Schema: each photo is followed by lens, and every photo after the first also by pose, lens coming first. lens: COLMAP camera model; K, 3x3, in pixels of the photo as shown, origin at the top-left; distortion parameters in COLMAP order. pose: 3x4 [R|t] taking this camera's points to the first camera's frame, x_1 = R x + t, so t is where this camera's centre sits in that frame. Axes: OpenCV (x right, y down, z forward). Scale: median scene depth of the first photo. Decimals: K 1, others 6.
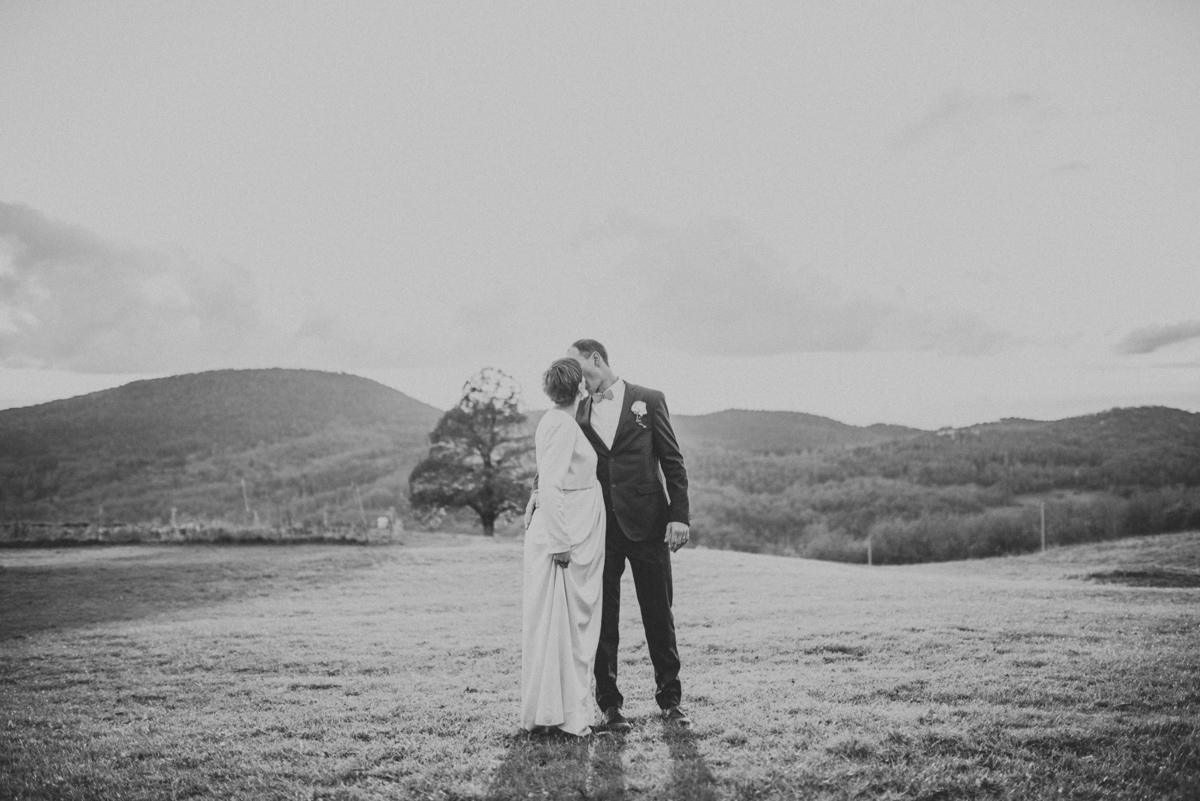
lens RADIAL K [[1219.5, 0, 589.4], [0, 1219.5, 392.5], [0, 0, 1]] dist [-0.002116, 0.000000]
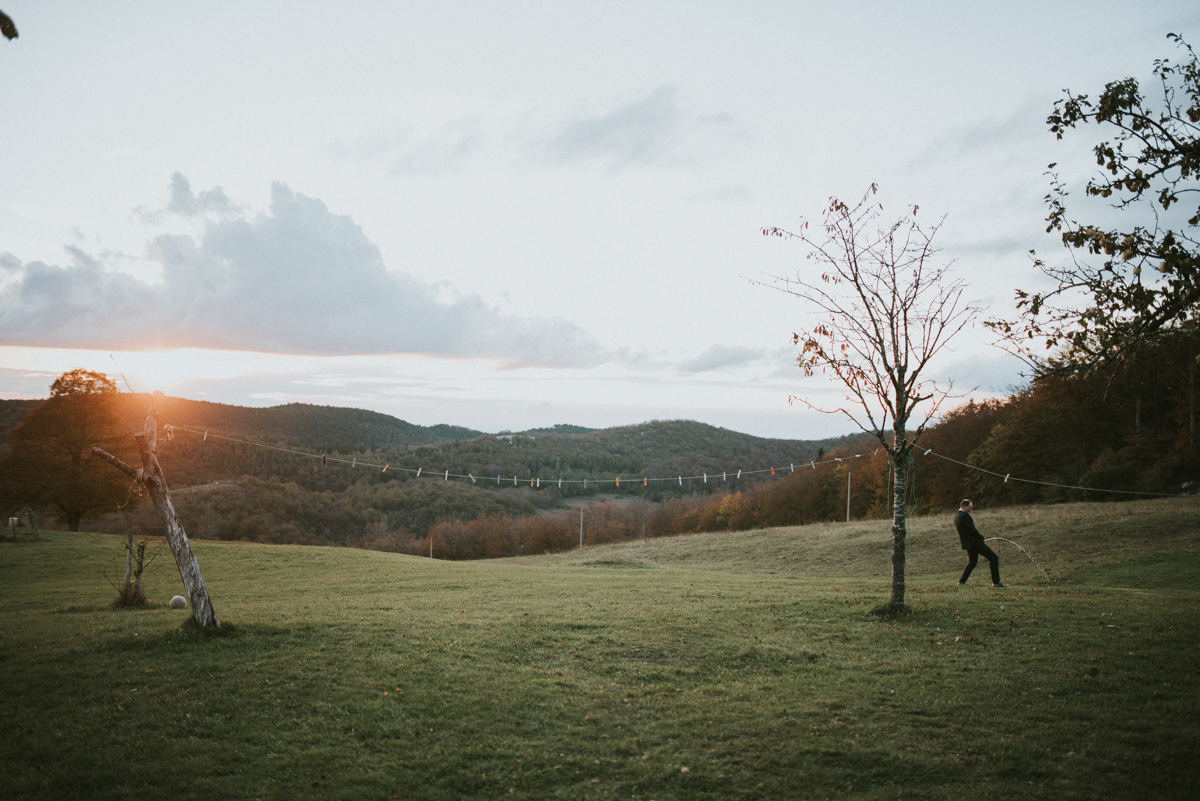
lens RADIAL K [[1219.5, 0, 595.3], [0, 1219.5, 404.1], [0, 0, 1]] dist [-0.002116, 0.000000]
pose [[0.935616, 0.047340, 0.349832, -0.150028], [-0.051114, 0.998692, 0.001560, -0.063928], [-0.349300, -0.019341, 0.936811, -0.508389]]
